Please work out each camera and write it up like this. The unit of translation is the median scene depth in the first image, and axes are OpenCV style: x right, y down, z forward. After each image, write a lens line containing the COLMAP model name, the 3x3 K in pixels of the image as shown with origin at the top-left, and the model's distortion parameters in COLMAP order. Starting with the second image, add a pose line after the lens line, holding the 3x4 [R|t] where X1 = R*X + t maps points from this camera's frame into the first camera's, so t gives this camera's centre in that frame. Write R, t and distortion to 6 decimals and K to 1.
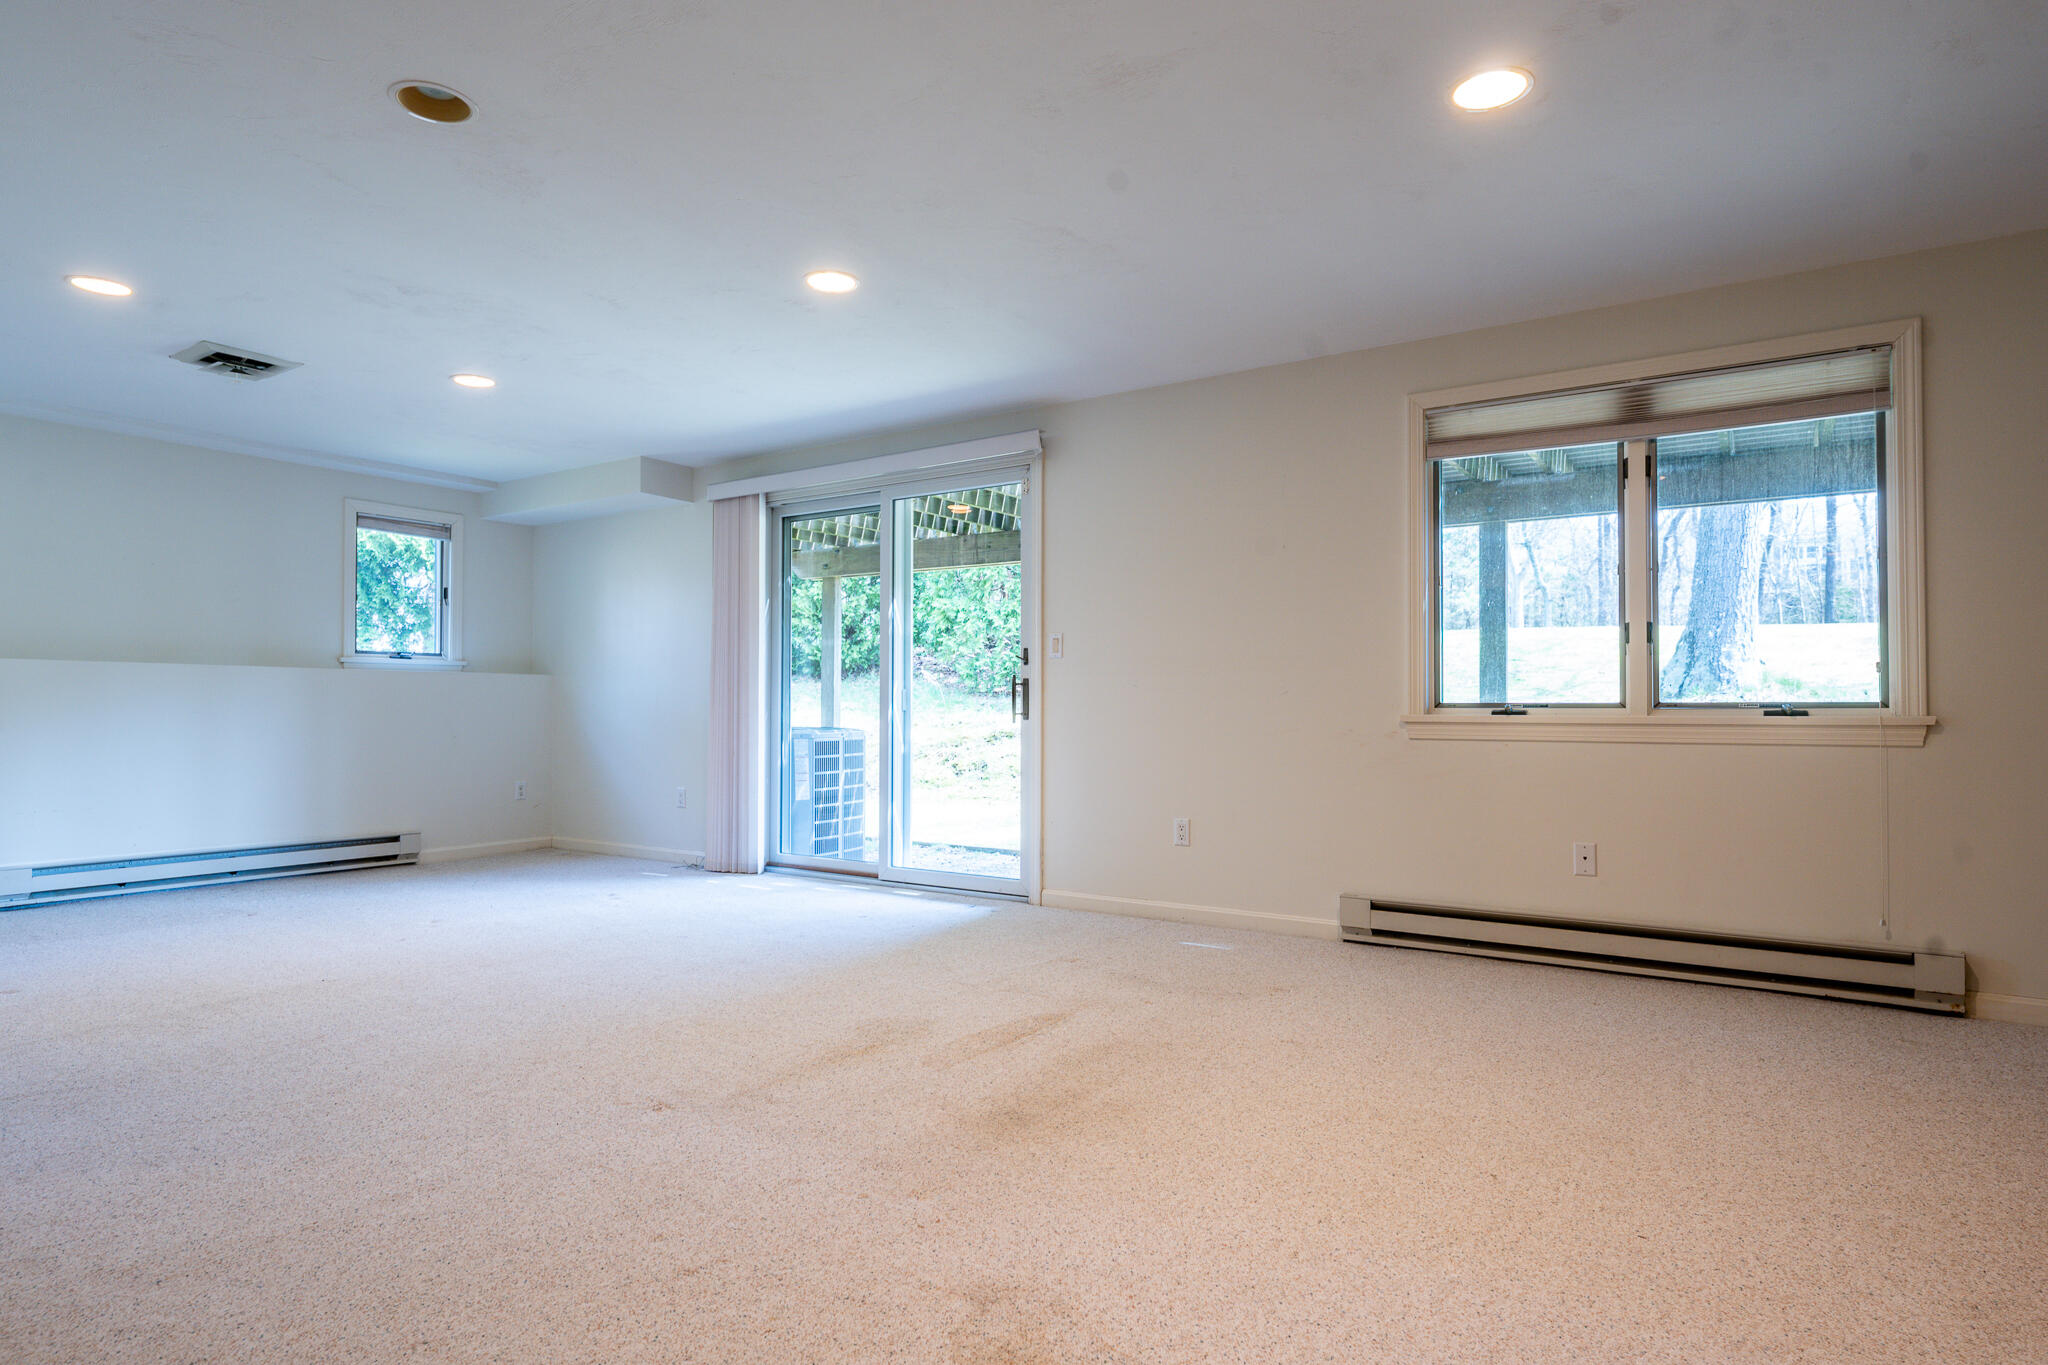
lens RADIAL K [[1103.5, 0, 1028.0], [0, 1103.5, 693.1], [0, 0, 1]] dist [0.001299, 0.000229]
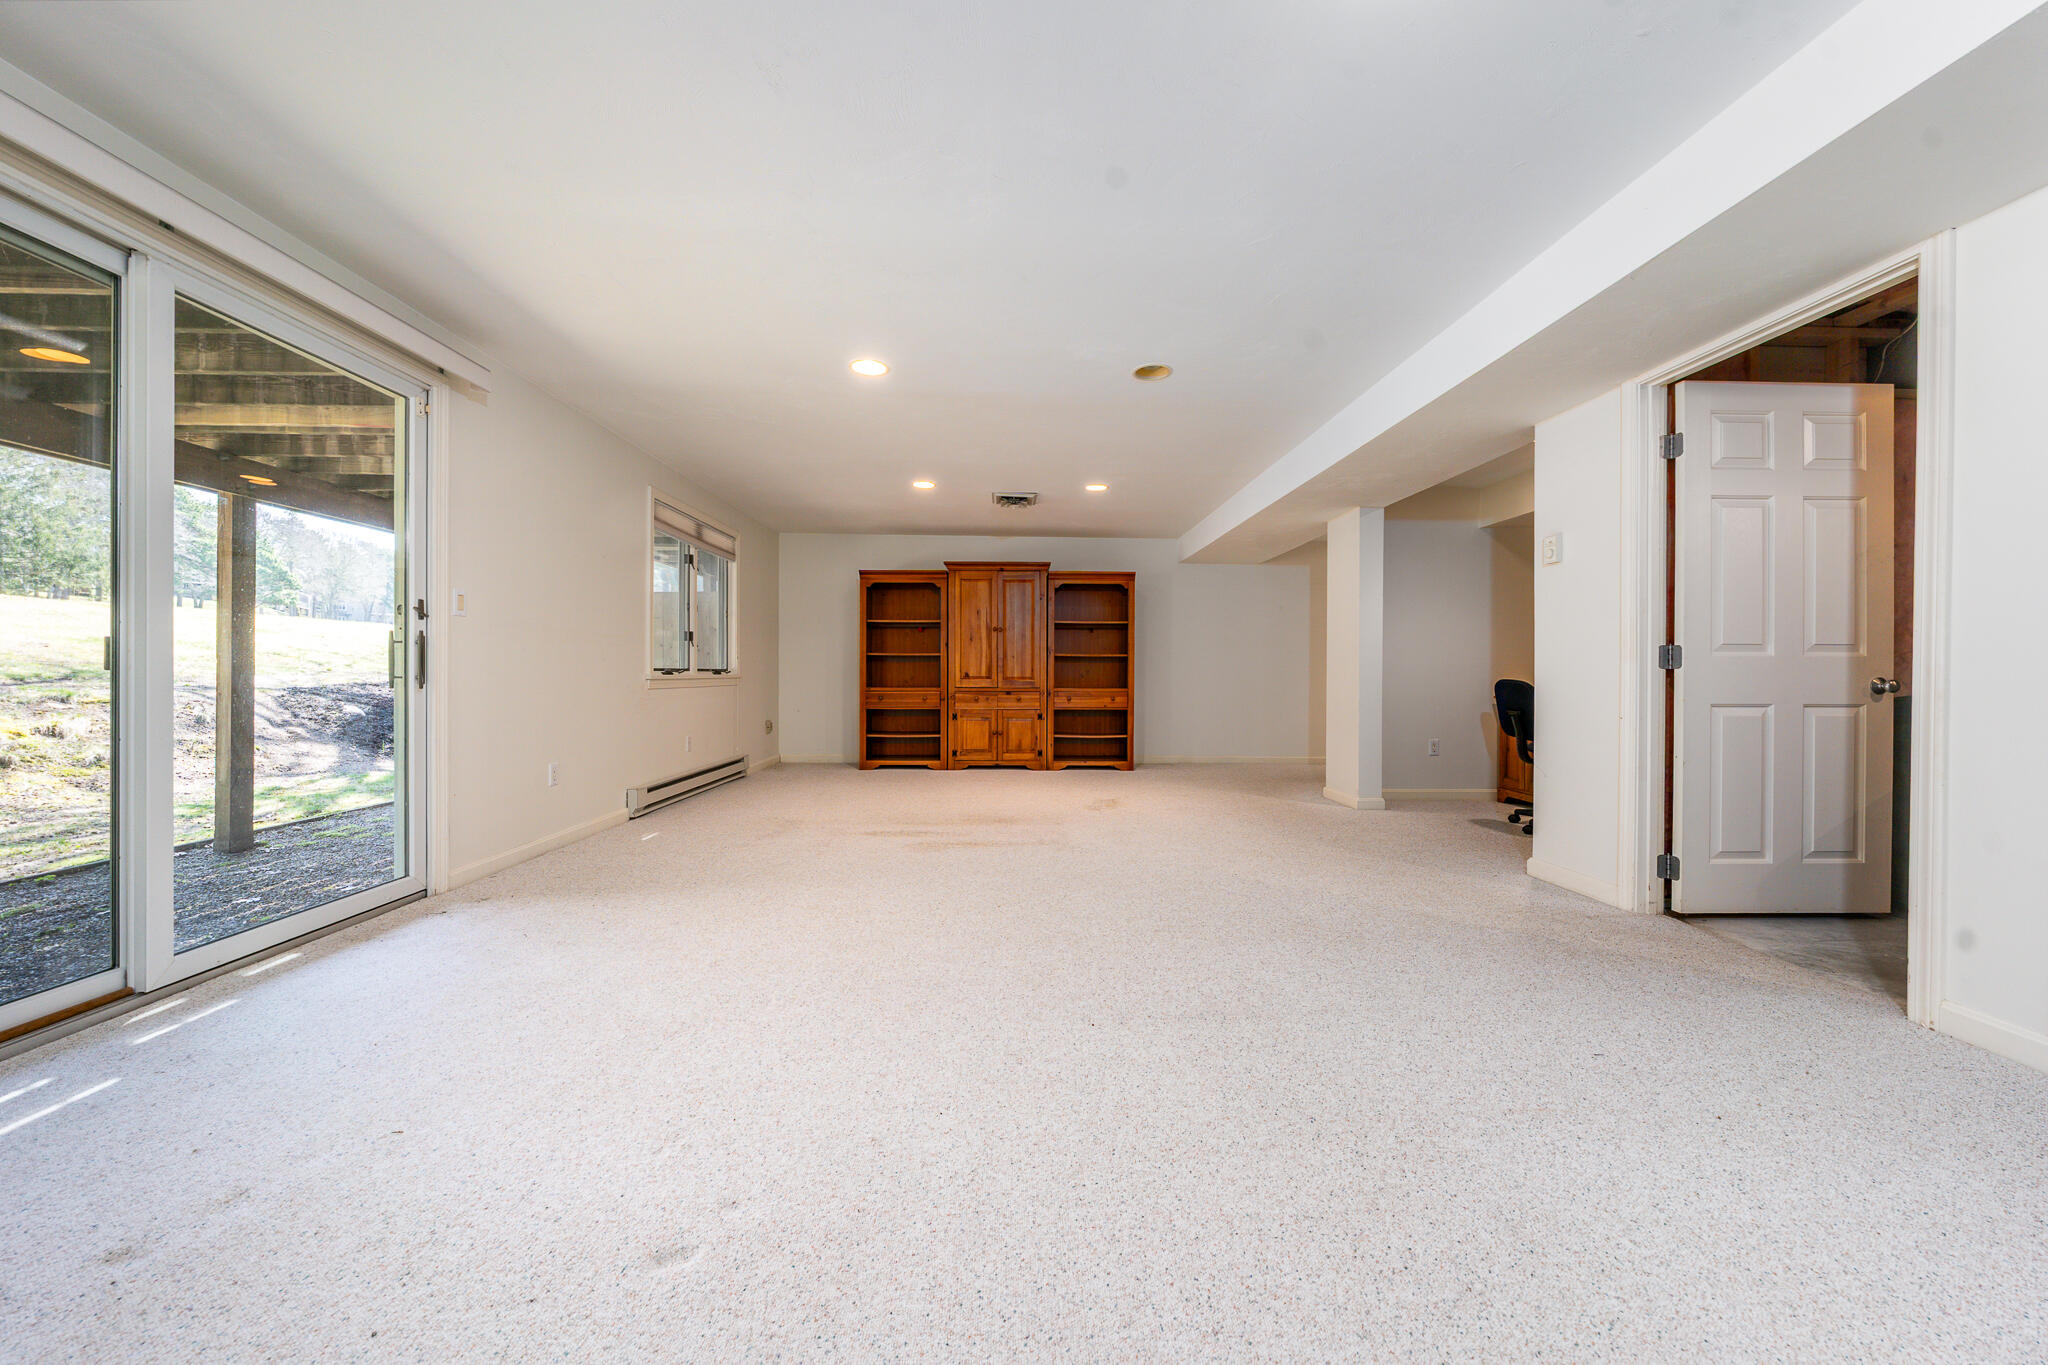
lens RADIAL K [[705.5, 0, 1018.8], [0, 705.5, 669.1], [0, 0, 1]] dist [-0.008597, 0.000117]
pose [[-0.562059, 0.004455, 0.827085, -0.757666], [-0.018292, 0.999674, -0.017816, 0.015161], [-0.826895, -0.025142, -0.561795, 0.986655]]
